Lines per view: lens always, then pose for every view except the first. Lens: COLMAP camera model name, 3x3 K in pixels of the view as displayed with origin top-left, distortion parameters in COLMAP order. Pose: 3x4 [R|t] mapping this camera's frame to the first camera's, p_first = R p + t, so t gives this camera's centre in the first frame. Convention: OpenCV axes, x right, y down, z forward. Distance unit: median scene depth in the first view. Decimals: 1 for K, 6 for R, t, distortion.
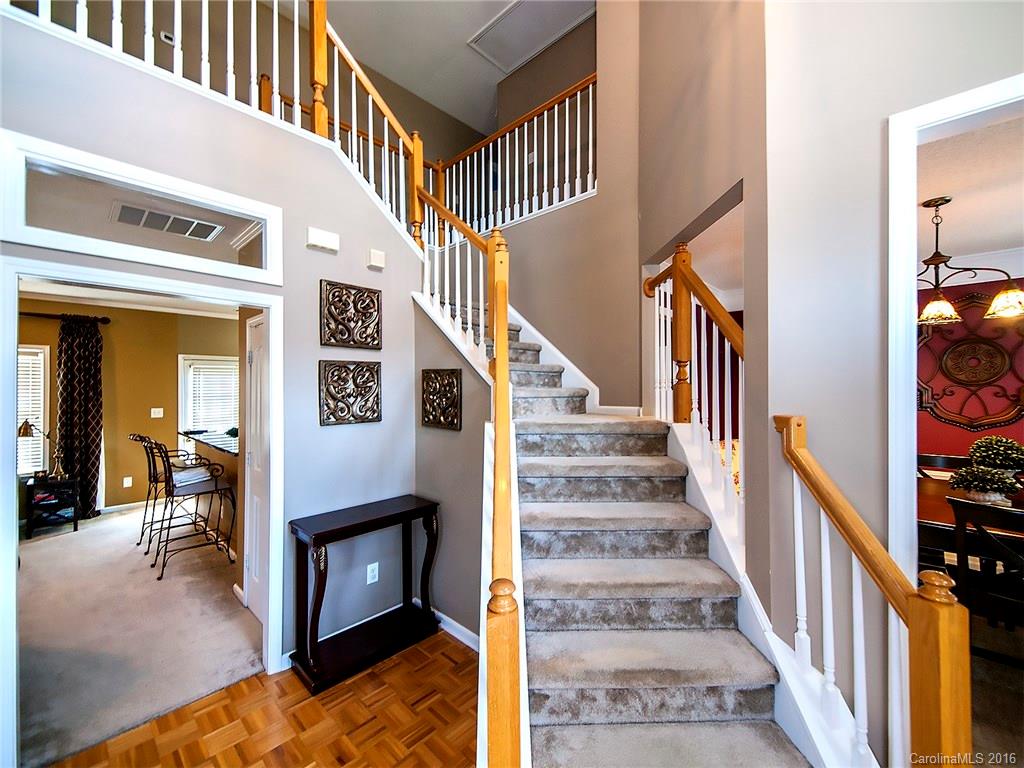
lens RADIAL K [[416.8, 0, 512.0], [0, 416.8, 384.0], [0, 0, 1]] dist [-0.000138, -0.000101]
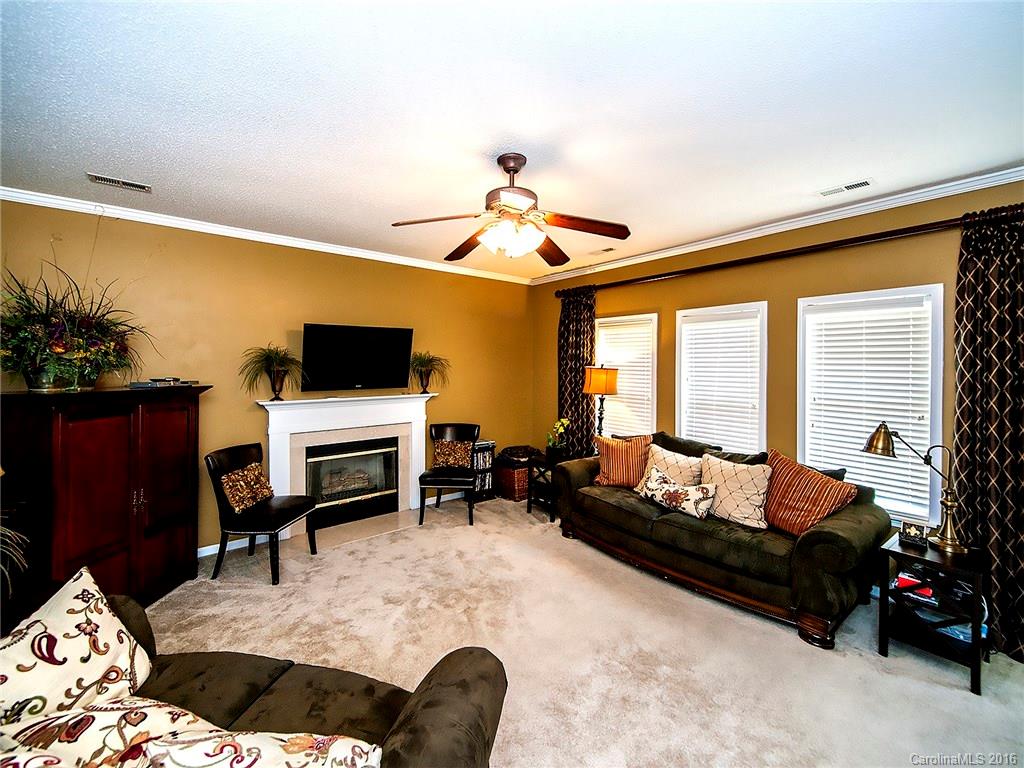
lens RADIAL K [[418.8, 0, 510.7], [0, 418.8, 370.0], [0, 0, 1]] dist [-0.000358, -0.000426]
pose [[-0.145118, 0.006188, -0.989395, -0.510933], [-0.000867, 0.999979, 0.006381, 0.014402], [0.989414, 0.001784, -0.145109, 0.541077]]
